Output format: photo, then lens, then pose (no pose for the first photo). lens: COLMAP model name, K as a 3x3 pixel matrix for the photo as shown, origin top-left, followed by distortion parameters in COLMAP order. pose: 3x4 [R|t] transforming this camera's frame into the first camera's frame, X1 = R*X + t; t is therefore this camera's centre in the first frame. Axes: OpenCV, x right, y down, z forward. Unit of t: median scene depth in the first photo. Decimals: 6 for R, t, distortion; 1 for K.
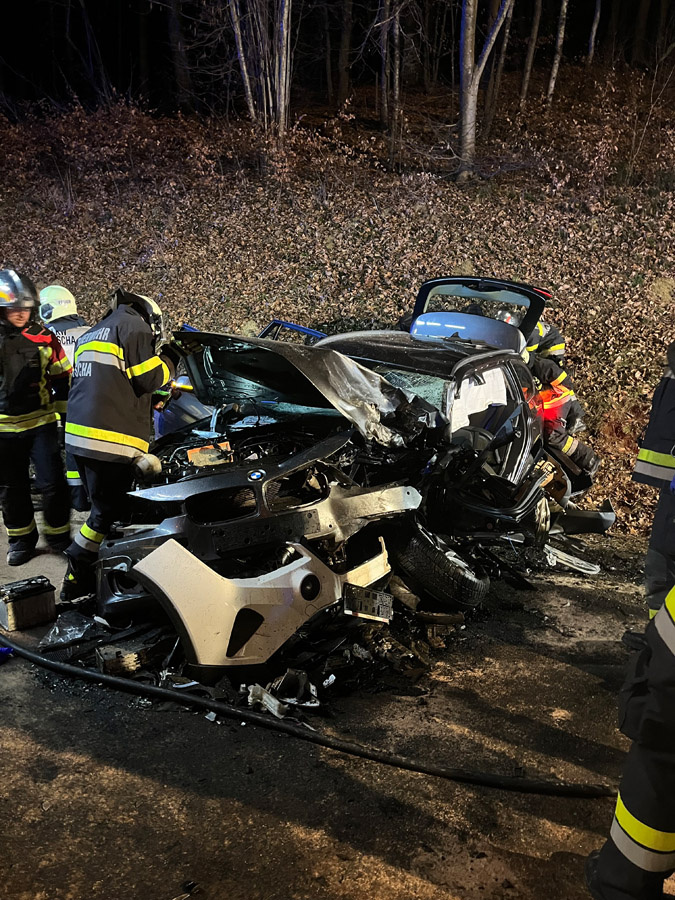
lens RADIAL K [[677.3, 0, 337.5], [0, 677.3, 450.0], [0, 0, 1]] dist [0.026000, -0.007133]
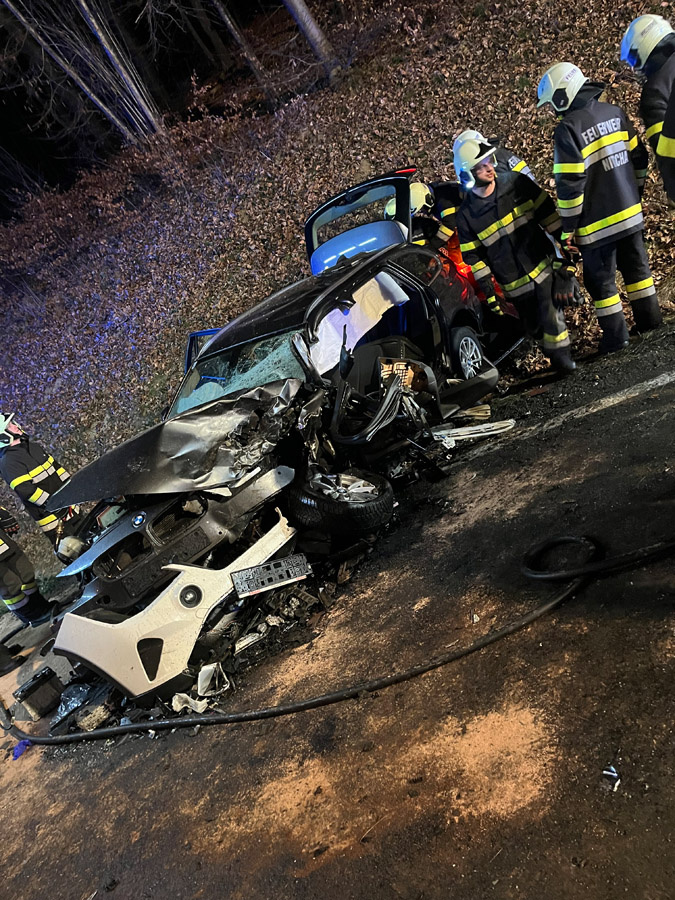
lens RADIAL K [[671.1, 0, 339.9], [0, 671.1, 445.3], [0, 0, 1]] dist [0.069058, -0.095147]
pose [[0.859684, -0.467984, -0.204780, 0.168551], [0.485813, 0.872925, 0.044585, 0.017227], [0.157893, -0.137814, 0.977792, -0.009655]]
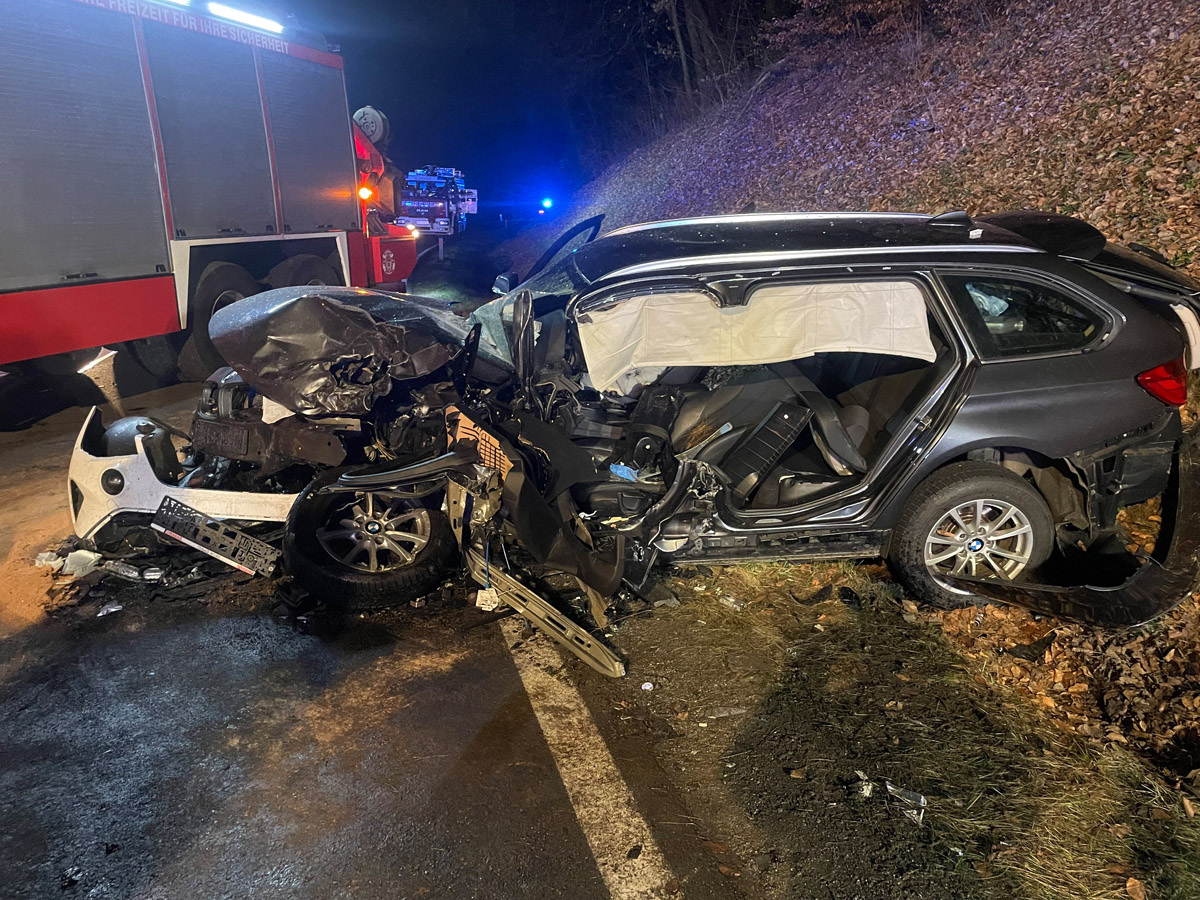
lens RADIAL K [[892.0, 0, 599.2], [0, 892.0, 436.8], [0, 0, 1]] dist [0.095055, -0.121854]
pose [[0.484776, 0.180720, -0.855764, 0.440554], [-0.145683, 0.981437, 0.124733, -0.037799], [0.862420, 0.064203, 0.502105, 0.305084]]
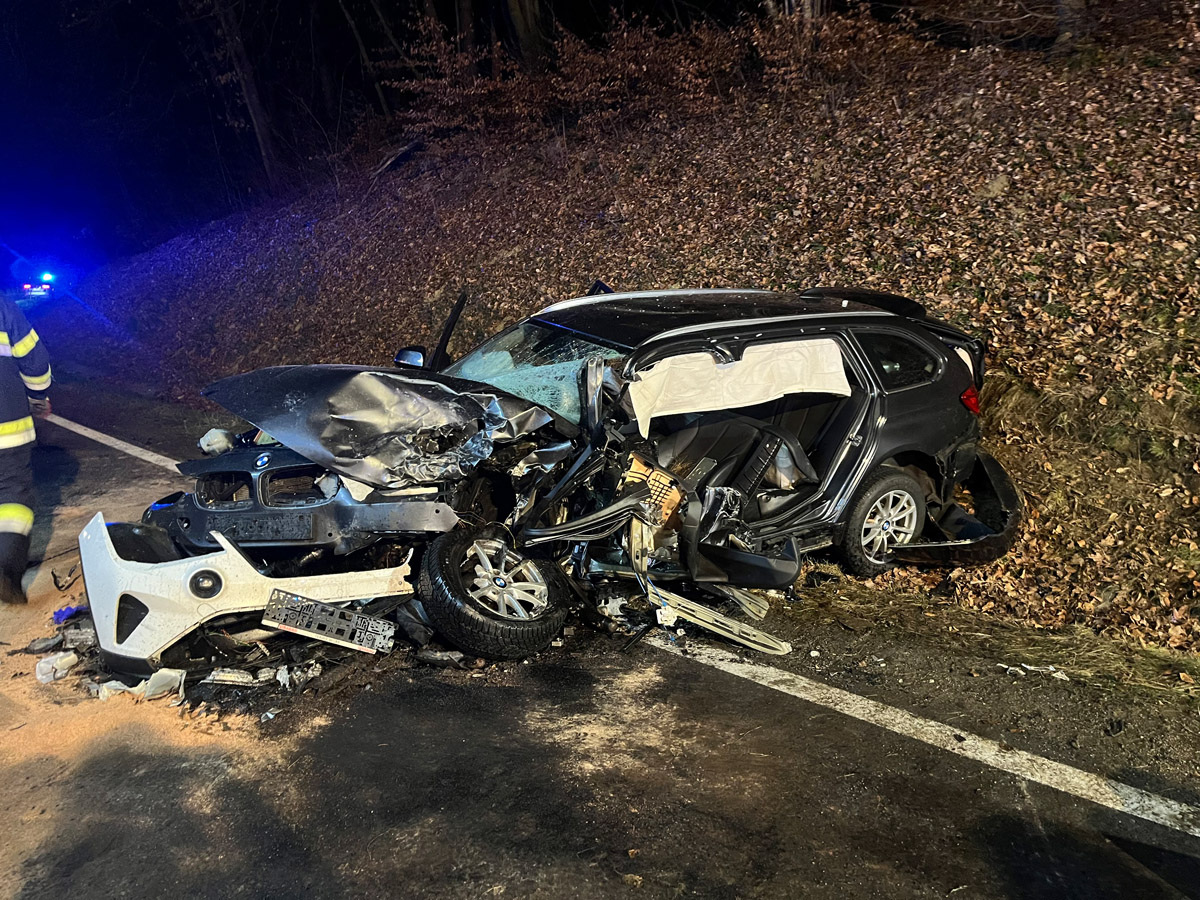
lens RADIAL K [[894.8, 0, 600.0], [0, 894.8, 450.0], [0, 0, 1]] dist [0.069058, -0.095147]
pose [[0.856107, 0.057041, -0.513641, 0.314744], [-0.063472, 0.997971, 0.005035, -0.002150], [0.512886, 0.028291, 0.857990, 0.084368]]
